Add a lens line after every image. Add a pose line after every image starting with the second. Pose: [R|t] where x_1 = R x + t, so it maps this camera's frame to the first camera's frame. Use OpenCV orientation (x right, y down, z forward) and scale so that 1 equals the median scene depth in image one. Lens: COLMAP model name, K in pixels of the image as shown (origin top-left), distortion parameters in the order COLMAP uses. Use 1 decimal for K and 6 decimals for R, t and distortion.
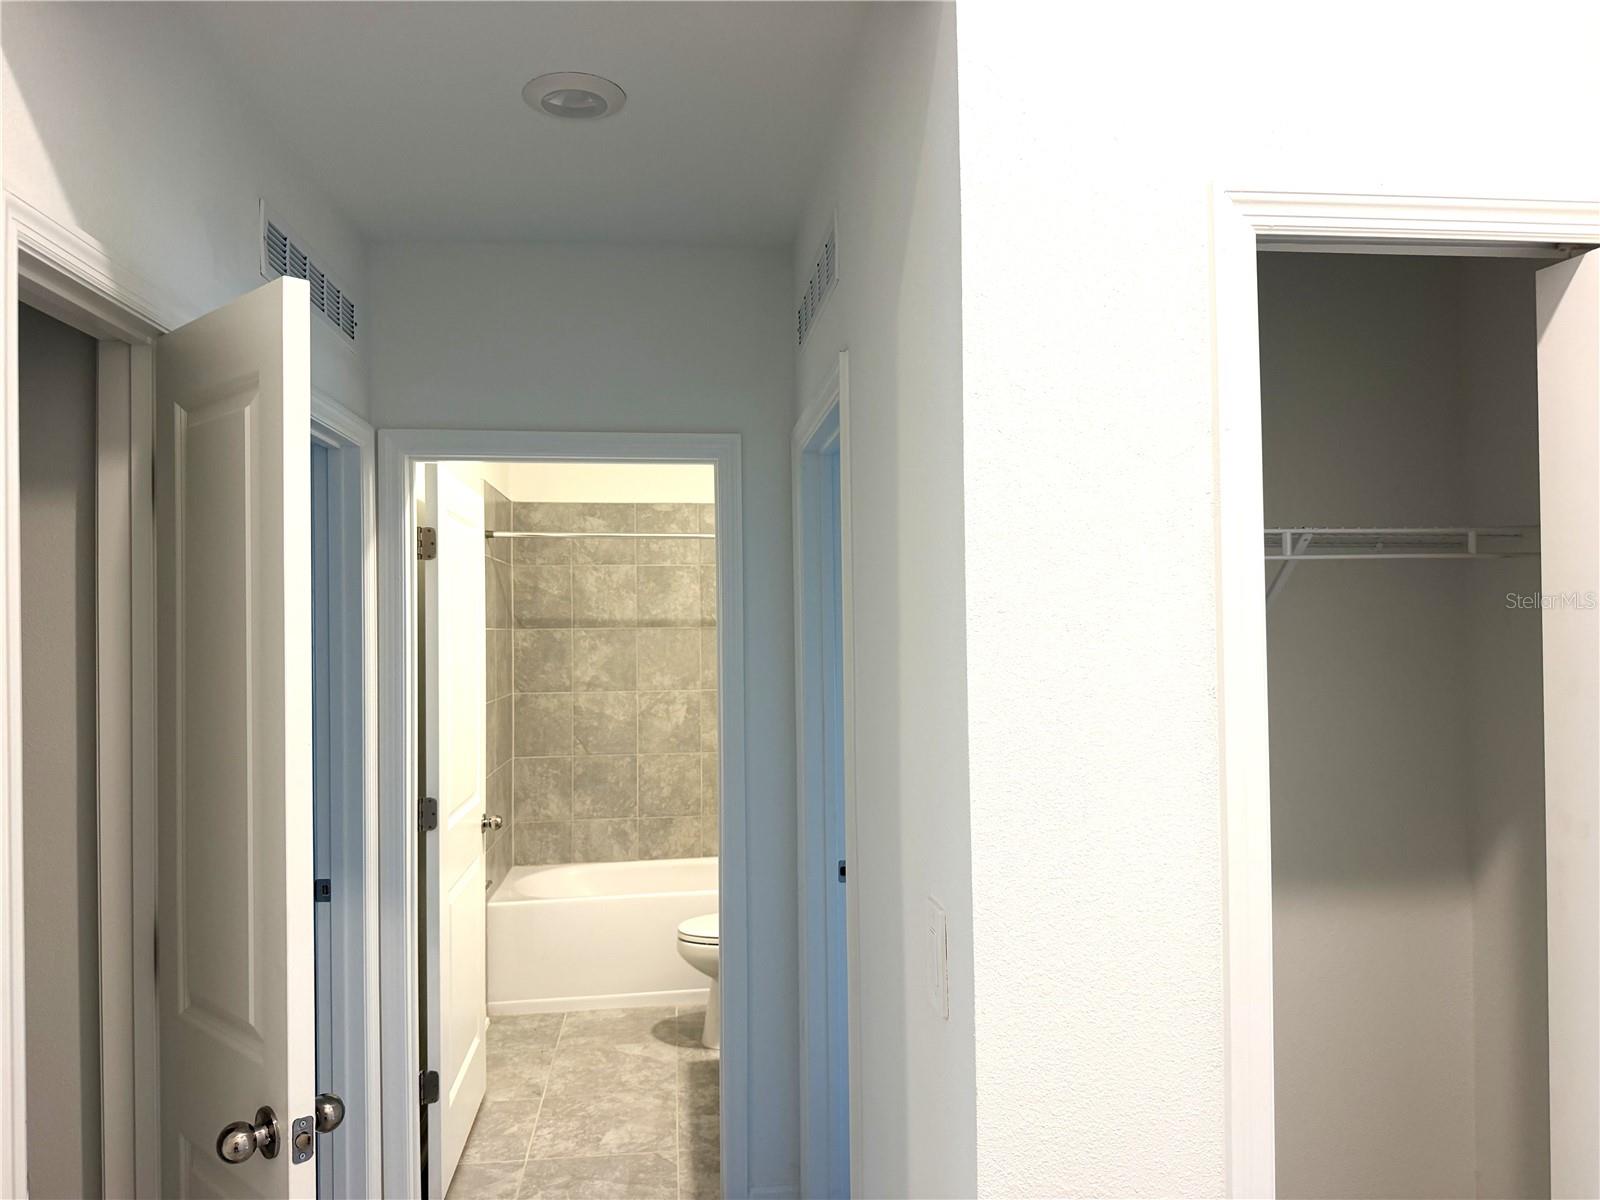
lens RADIAL K [[1131.2, 0, 803.5], [0, 1131.2, 598.7], [0, 0, 1]] dist [0.006110, -0.013165]
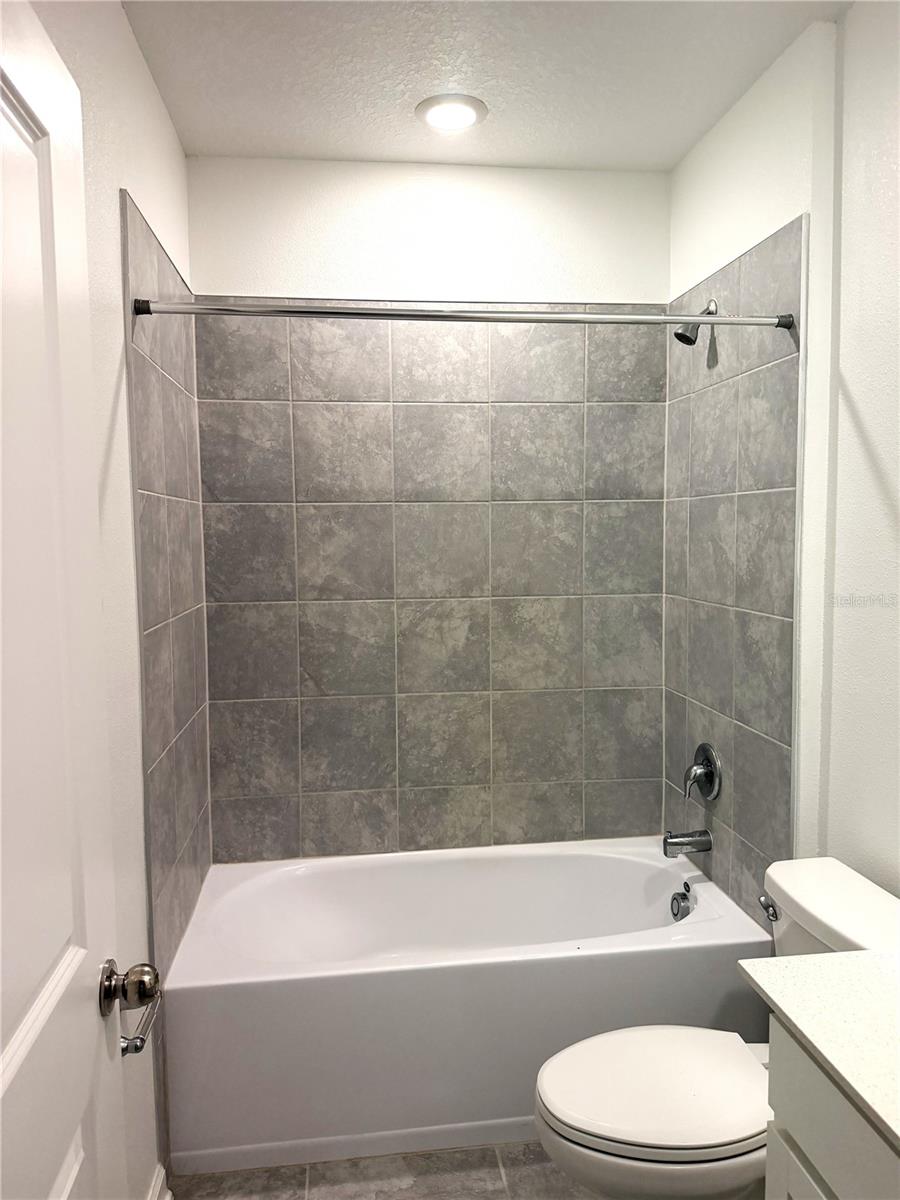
lens RADIAL K [[848.4, 0, 450.7], [0, 848.4, 606.1], [0, 0, 1]] dist [0.006110, -0.013165]
pose [[0.998830, 0.008580, -0.047594, -0.092212], [-0.002424, 0.991781, 0.127920, 0.022770], [0.048300, -0.127655, 0.990642, 0.519309]]
